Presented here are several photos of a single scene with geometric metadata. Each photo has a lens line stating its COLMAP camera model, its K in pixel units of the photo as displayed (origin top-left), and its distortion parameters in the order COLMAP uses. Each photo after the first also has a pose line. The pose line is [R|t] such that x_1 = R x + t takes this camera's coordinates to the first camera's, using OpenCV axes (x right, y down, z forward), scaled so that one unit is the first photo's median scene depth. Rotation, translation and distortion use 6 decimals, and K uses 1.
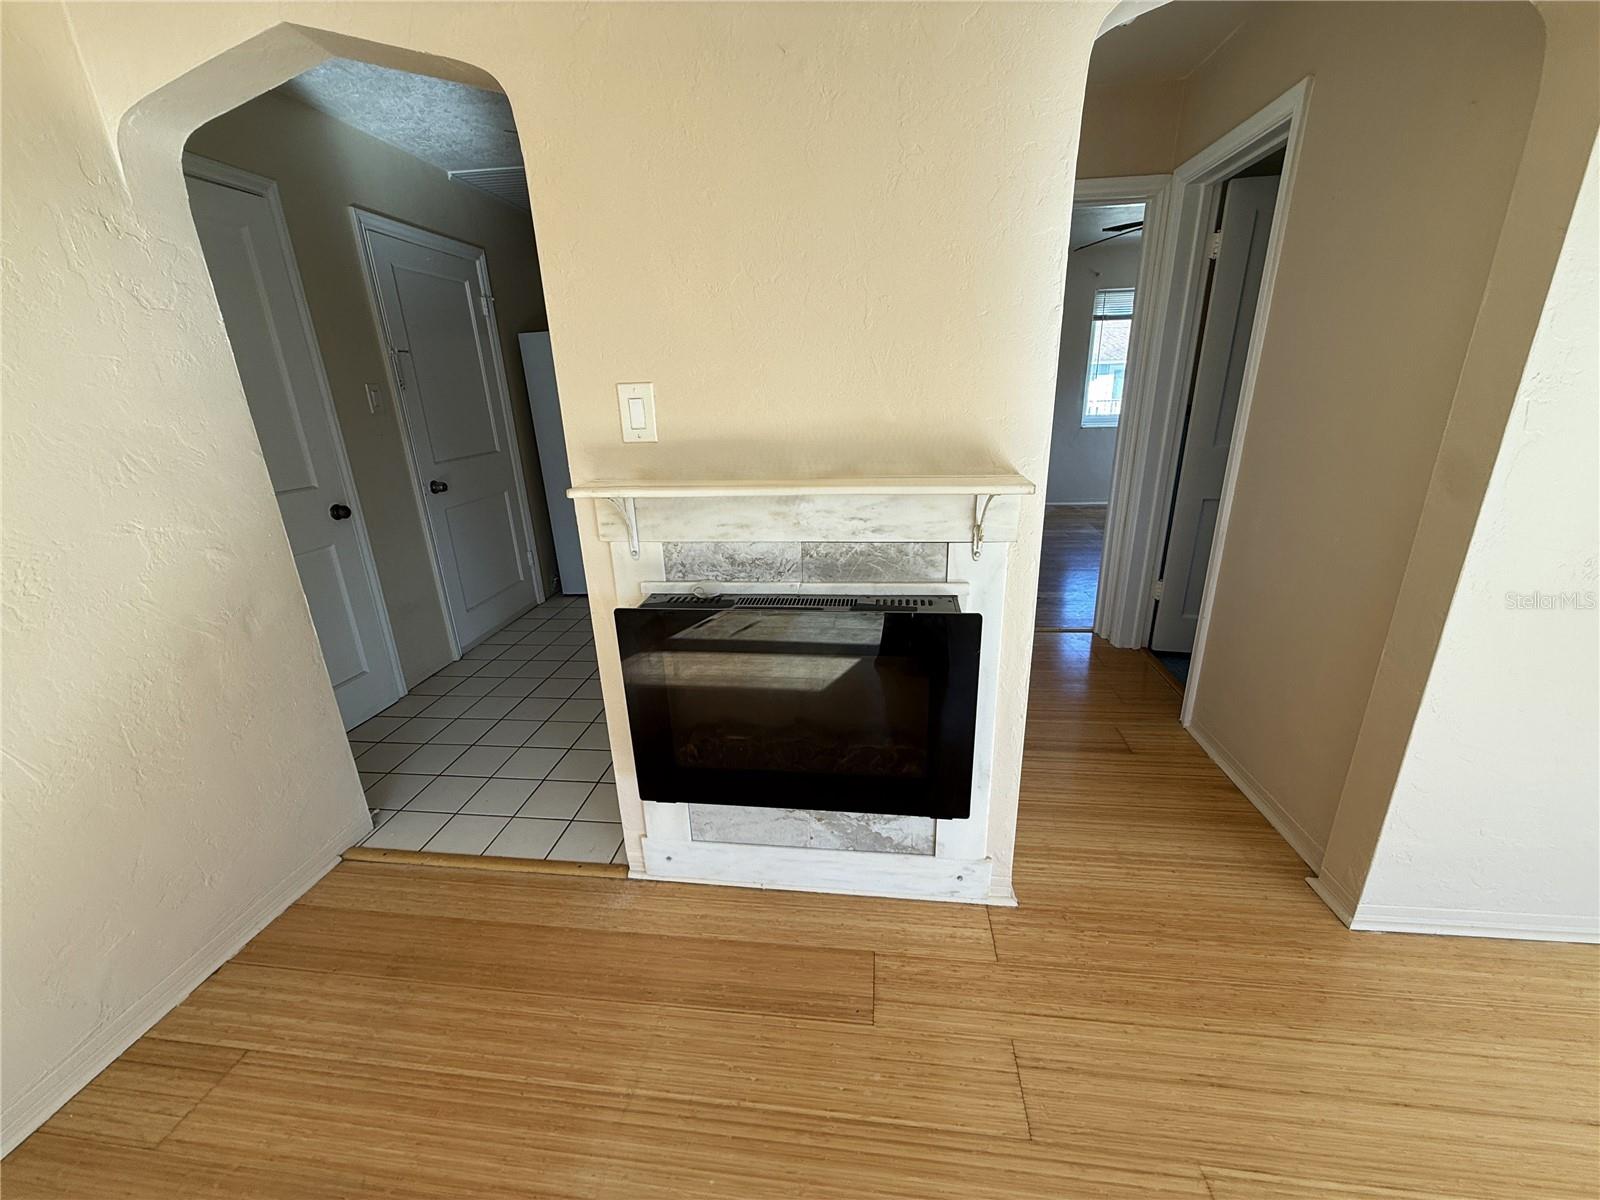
lens RADIAL K [[635.1, 0, 797.4], [0, 635.1, 599.8], [0, 0, 1]] dist [-0.000450, 0.000019]
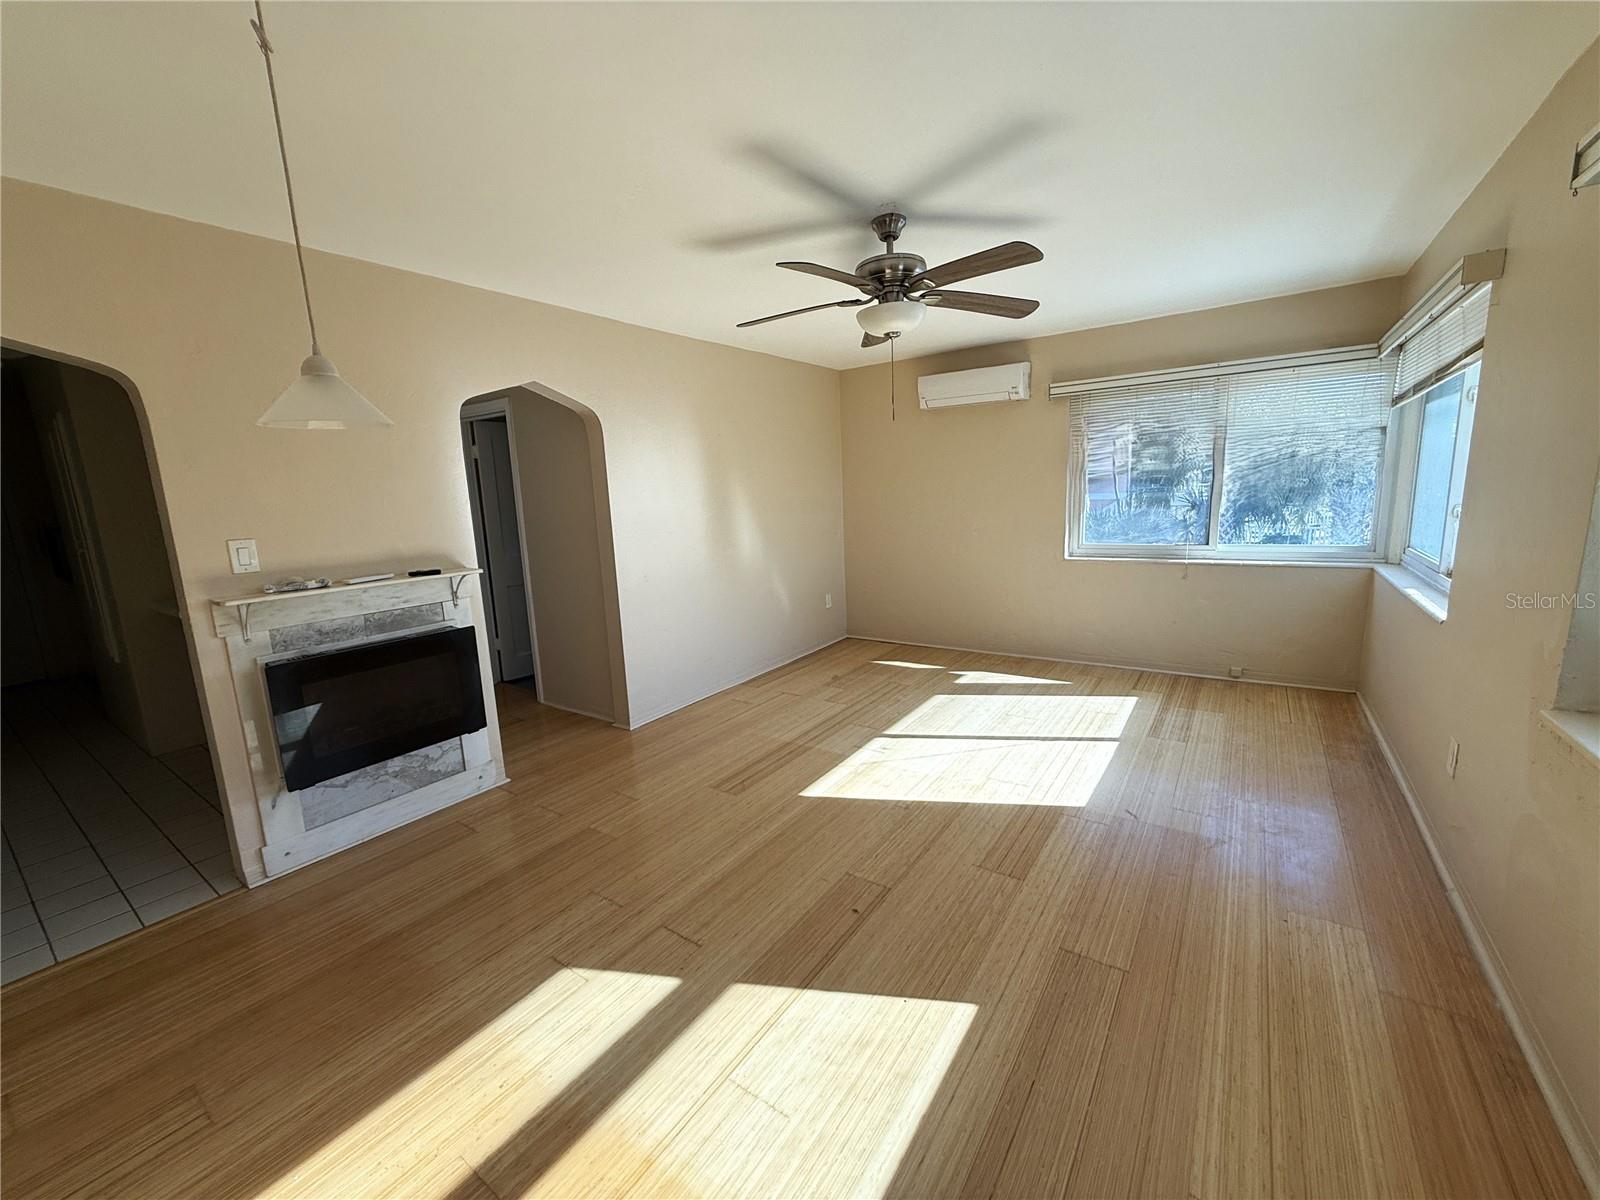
lens RADIAL K [[635.1, 0, 797.4], [0, 635.1, 599.8], [0, 0, 1]] dist [-0.000450, 0.000019]
pose [[0.468671, -0.139507, 0.872287, -1.002266], [0.306825, 0.951682, -0.012649, 0.279126], [-0.828375, 0.273568, 0.488830, -0.977350]]
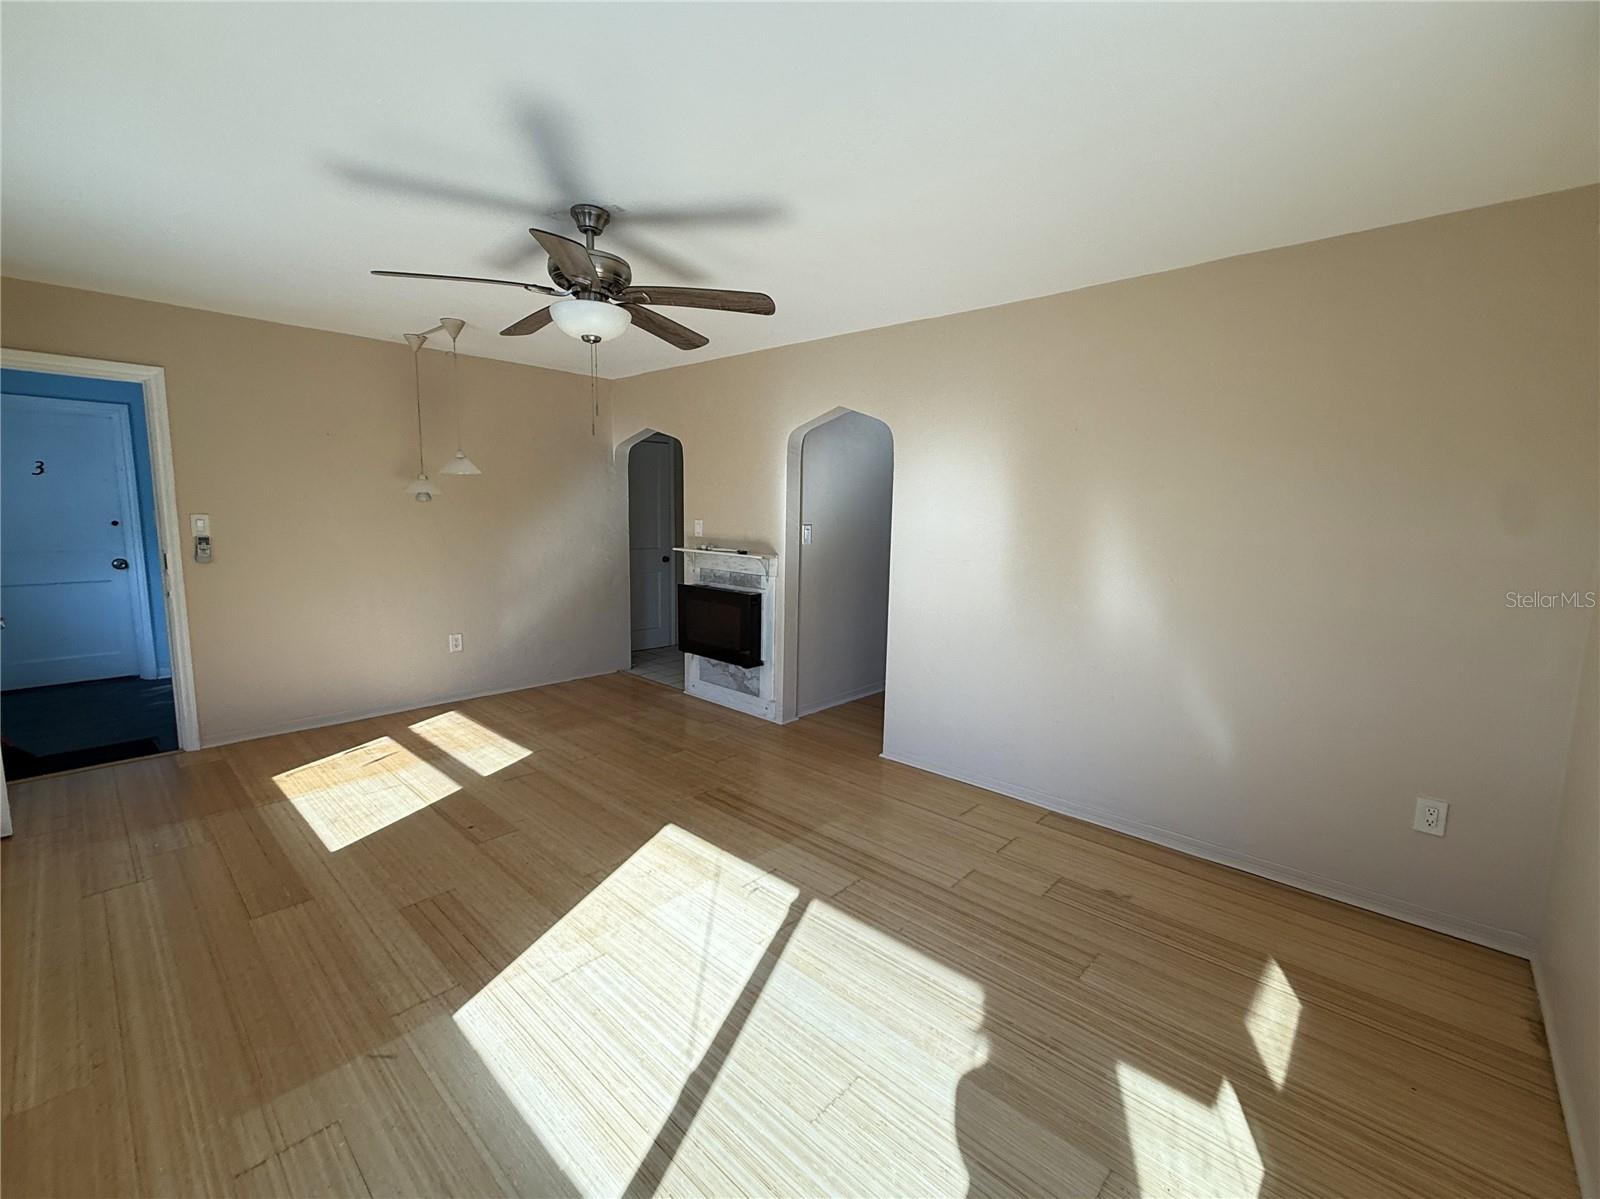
lens RADIAL K [[687.5, 0, 800.0], [0, 687.5, 599.5], [0, 0, 1]] dist [-0.001089, -0.000181]
pose [[0.812020, 0.128204, -0.569375, 2.157354], [-0.229923, 0.966952, -0.110182, 0.323680], [0.536433, 0.220382, 0.814661, -1.483014]]
